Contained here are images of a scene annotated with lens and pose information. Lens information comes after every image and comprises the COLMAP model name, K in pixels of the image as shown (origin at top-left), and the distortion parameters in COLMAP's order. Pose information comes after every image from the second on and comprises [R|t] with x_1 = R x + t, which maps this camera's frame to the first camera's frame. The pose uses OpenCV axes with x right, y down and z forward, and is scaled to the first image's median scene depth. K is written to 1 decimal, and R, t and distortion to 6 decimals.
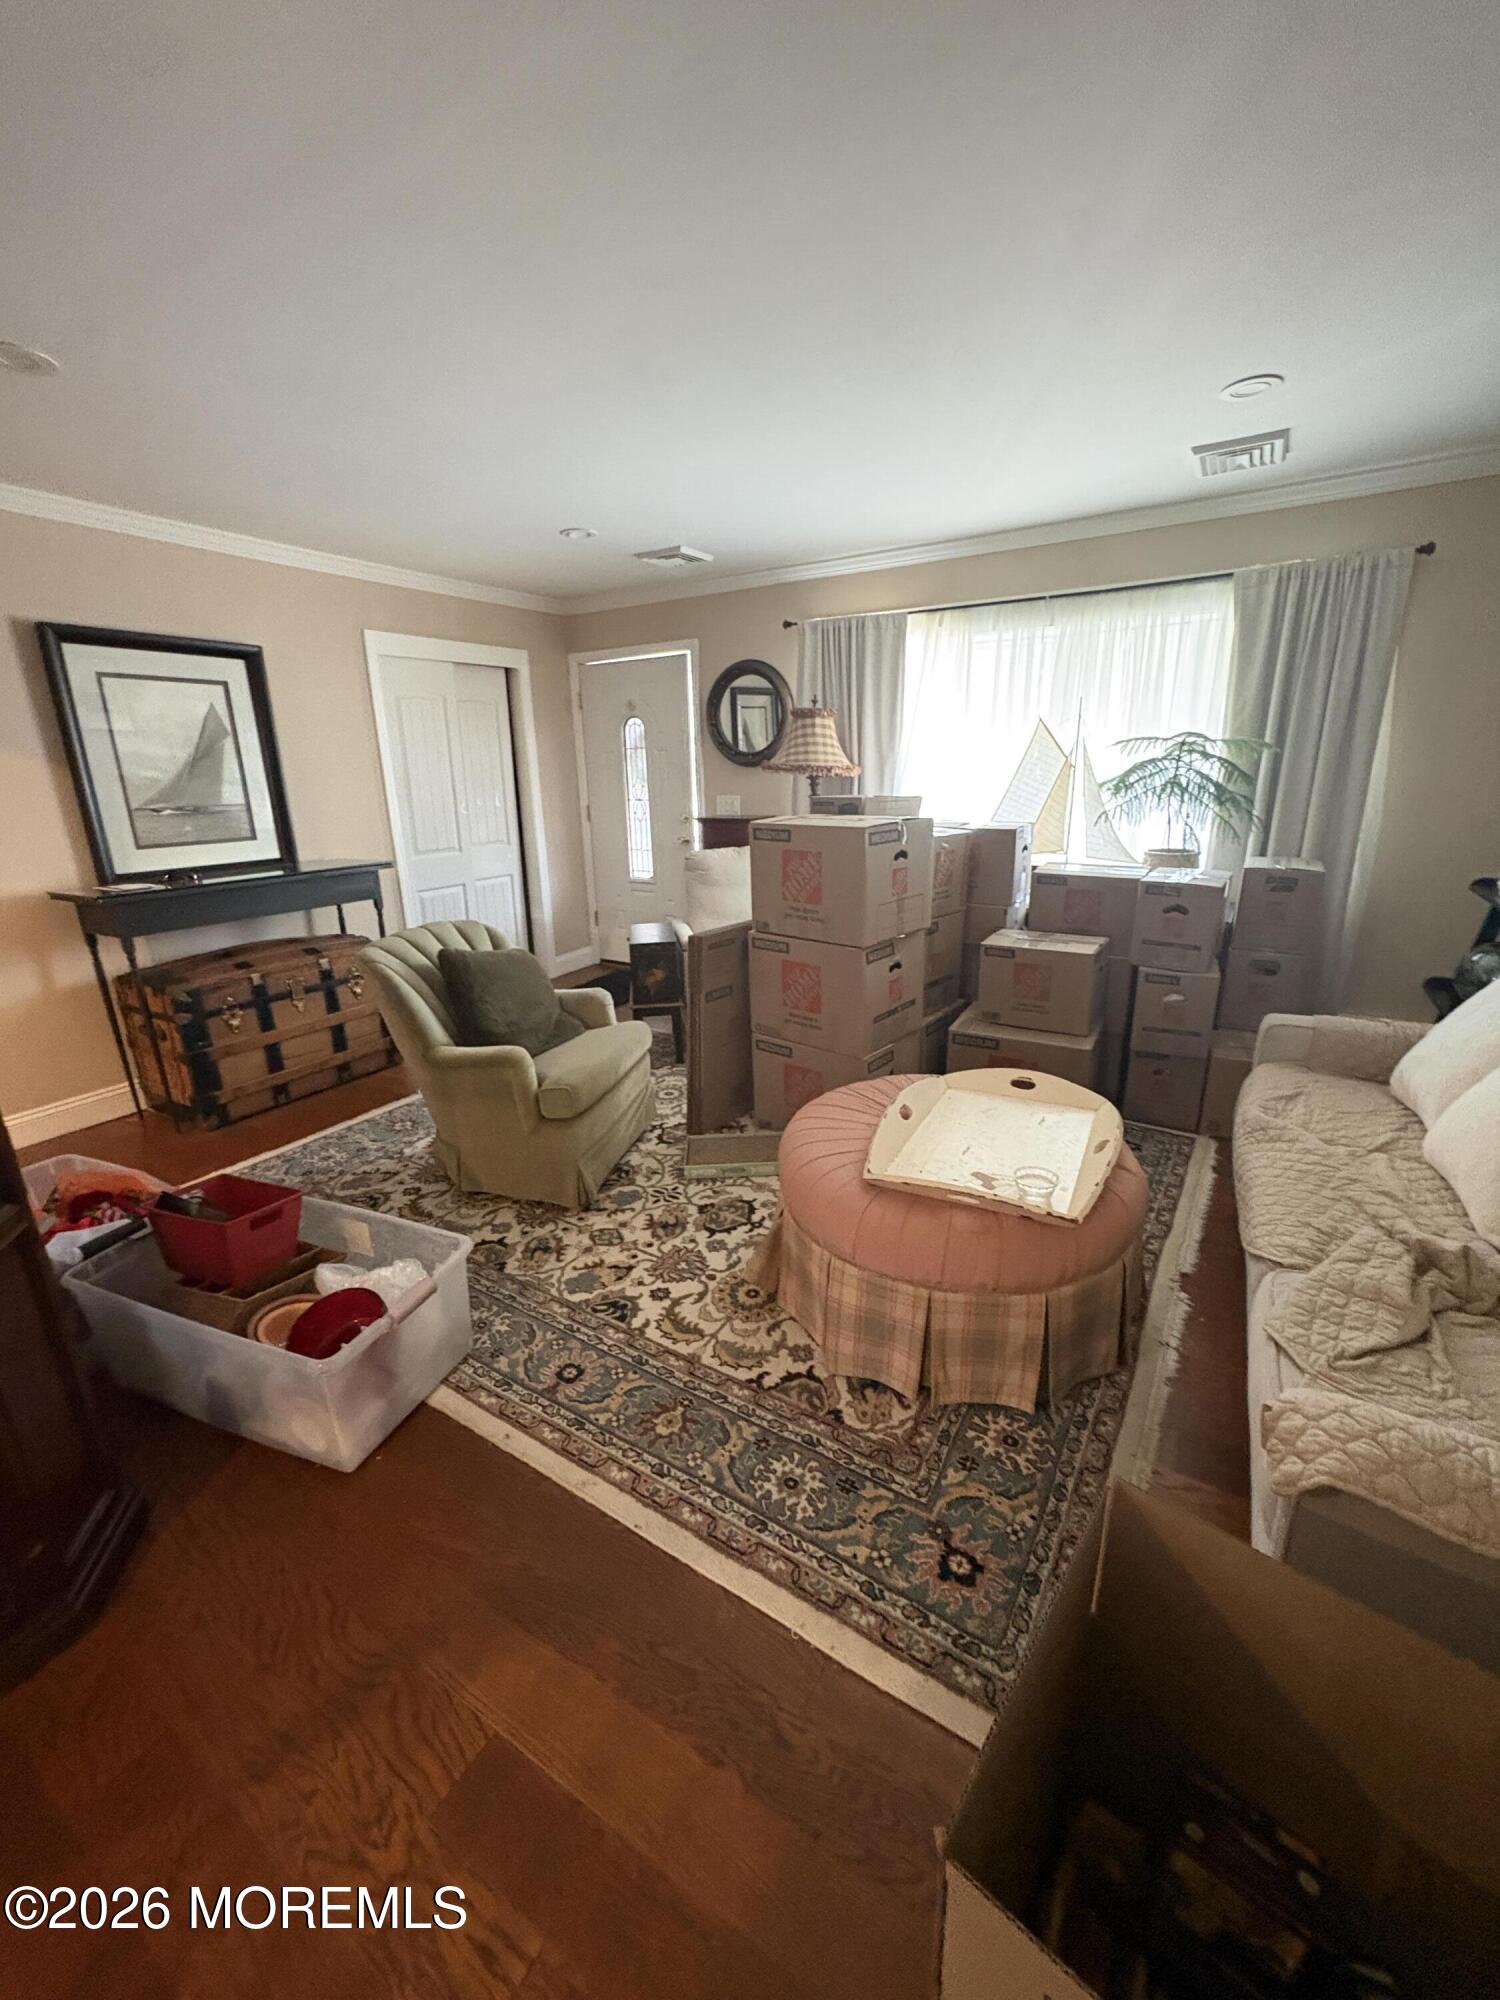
lens RADIAL K [[794.5, 0, 742.1], [0, 794.5, 995.1], [0, 0, 1]] dist [0.000604, -0.000211]
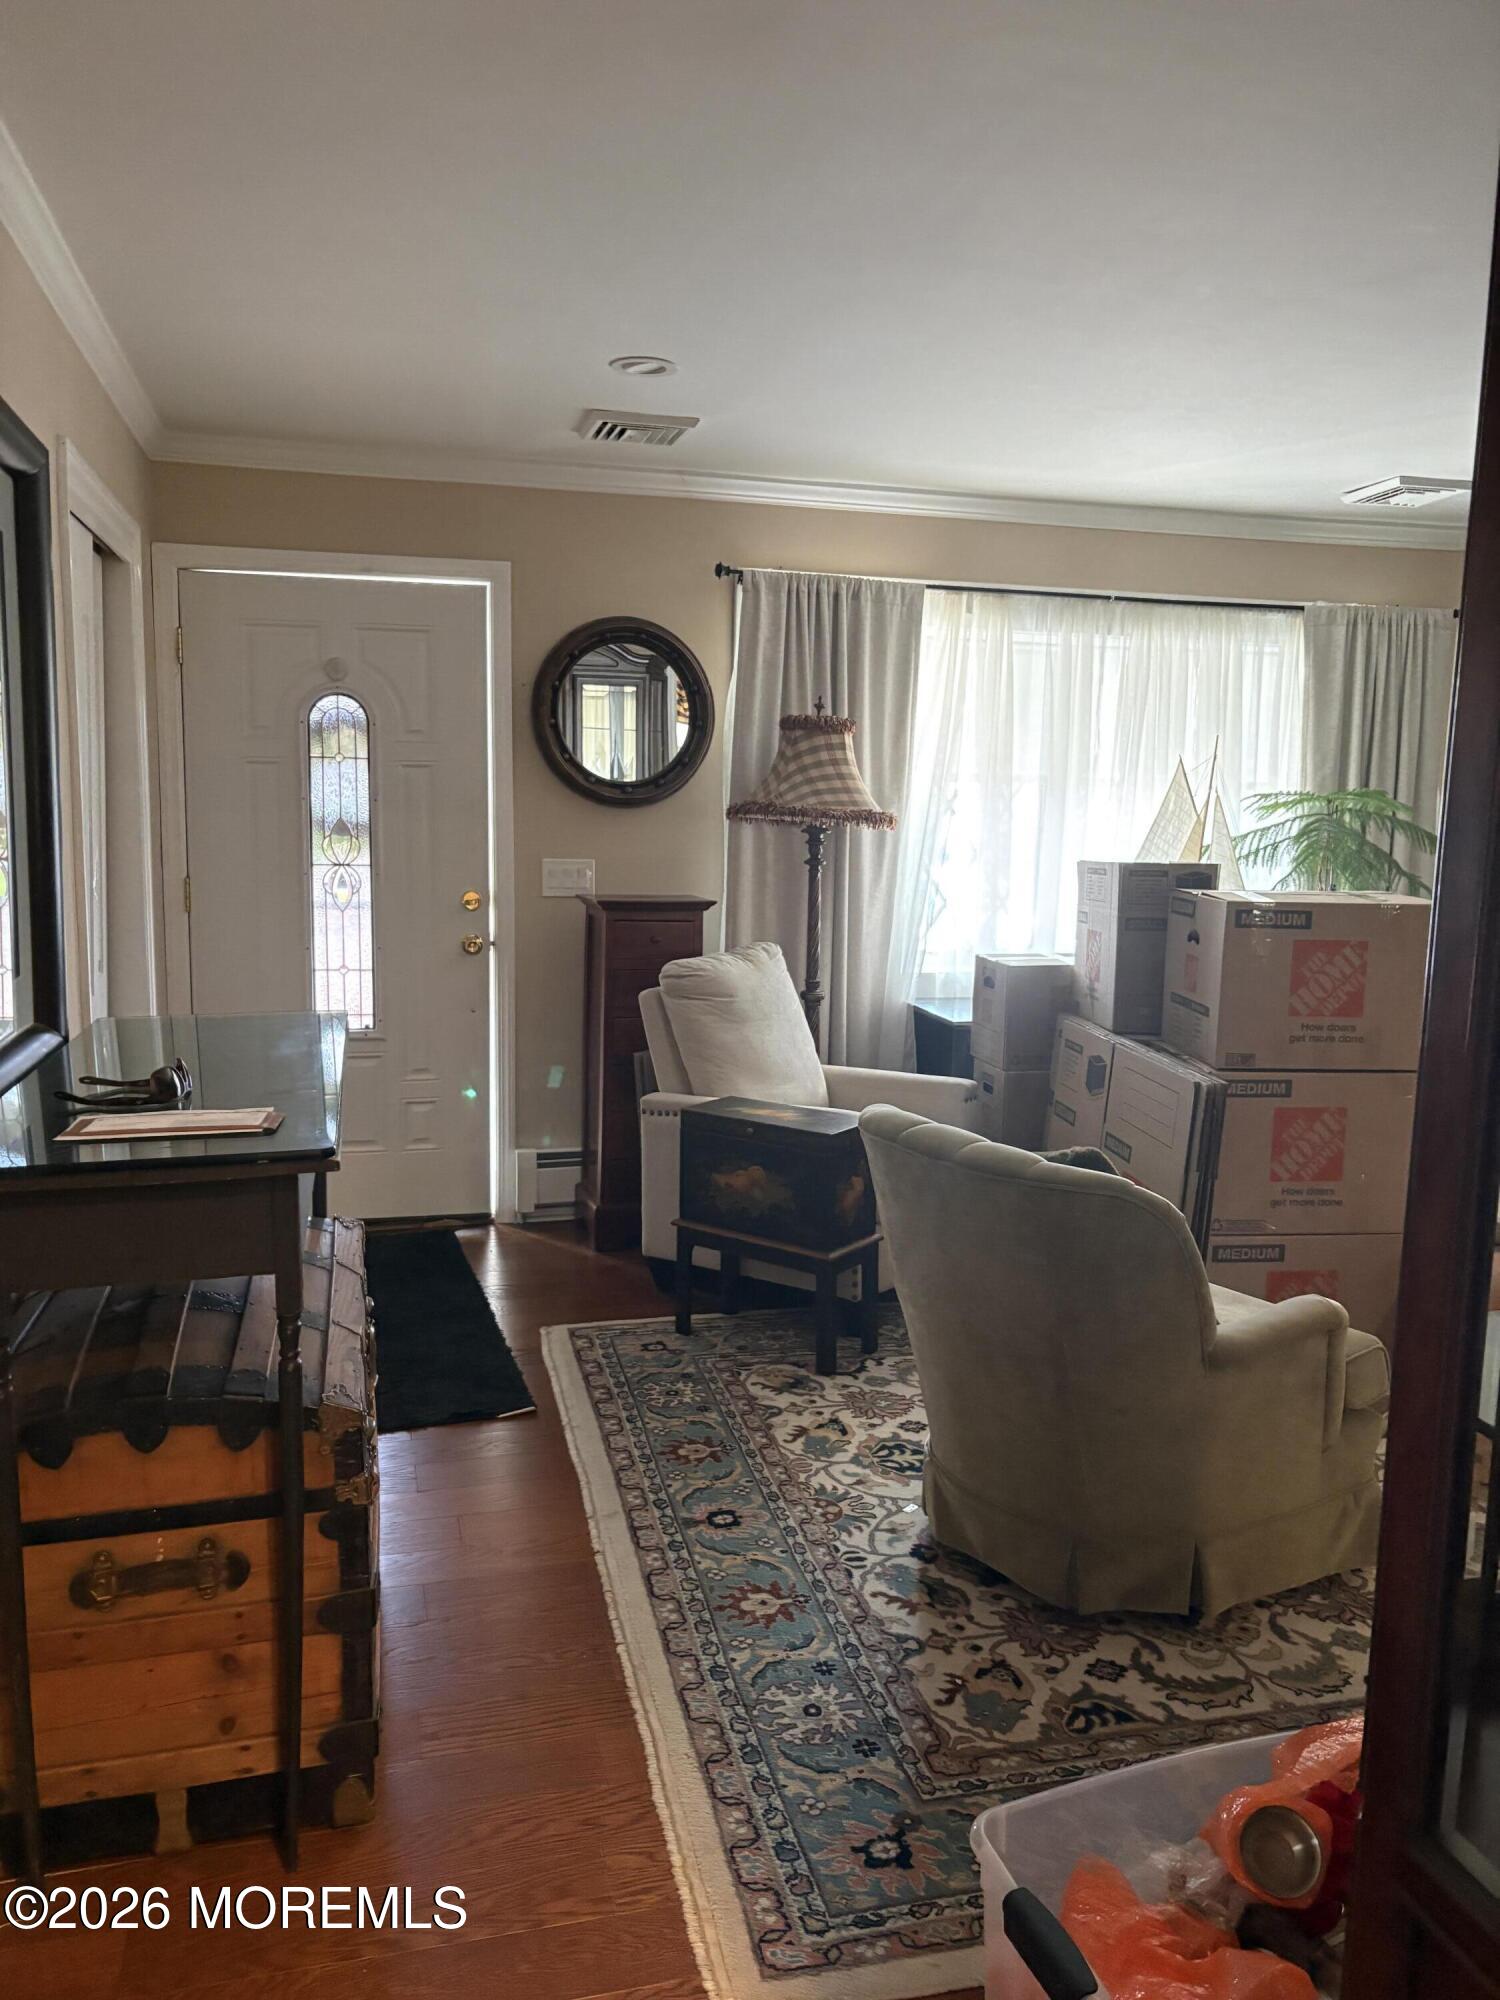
lens RADIAL K [[1511.2, 0, 753.4], [0, 1511.2, 1002.9], [0, 0, 1]] dist [0.033363, -0.020313]
pose [[0.694779, -0.060497, 0.716674, -0.968945], [0.167711, 0.982614, -0.079641, -0.087647], [-0.699396, 0.175527, 0.692846, 0.364835]]
